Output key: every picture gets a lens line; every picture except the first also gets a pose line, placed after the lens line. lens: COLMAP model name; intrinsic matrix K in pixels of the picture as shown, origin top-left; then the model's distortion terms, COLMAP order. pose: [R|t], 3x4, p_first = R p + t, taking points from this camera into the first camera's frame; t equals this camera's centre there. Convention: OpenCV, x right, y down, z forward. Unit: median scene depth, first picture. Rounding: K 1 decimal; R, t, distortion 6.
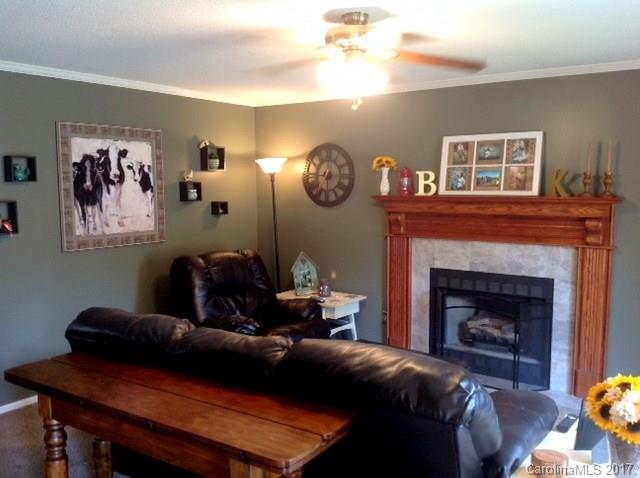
lens RADIAL K [[605.5, 0, 318.5], [0, 605.5, 235.3], [0, 0, 1]] dist [-0.014495, 0.000000]
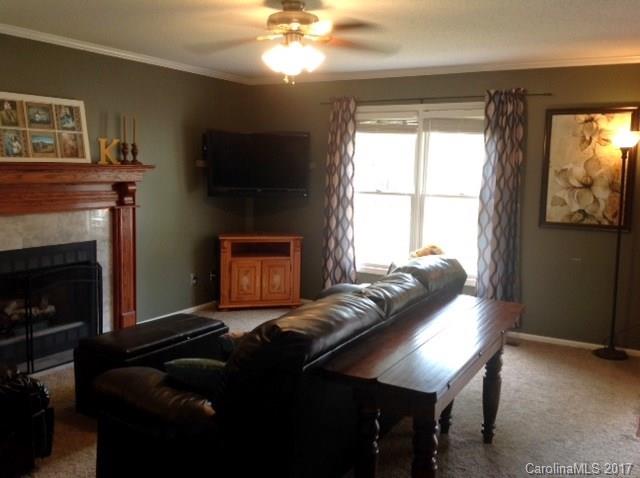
lens RADIAL K [[605.5, 0, 317.8], [0, 605.5, 240.0], [0, 0, 1]] dist [-0.014495, 0.000000]
pose [[-0.122072, -0.114960, 0.985841, -0.710334], [0.070622, 0.989746, 0.124160, -0.034415], [-0.990006, 0.084778, -0.112702, 0.710222]]
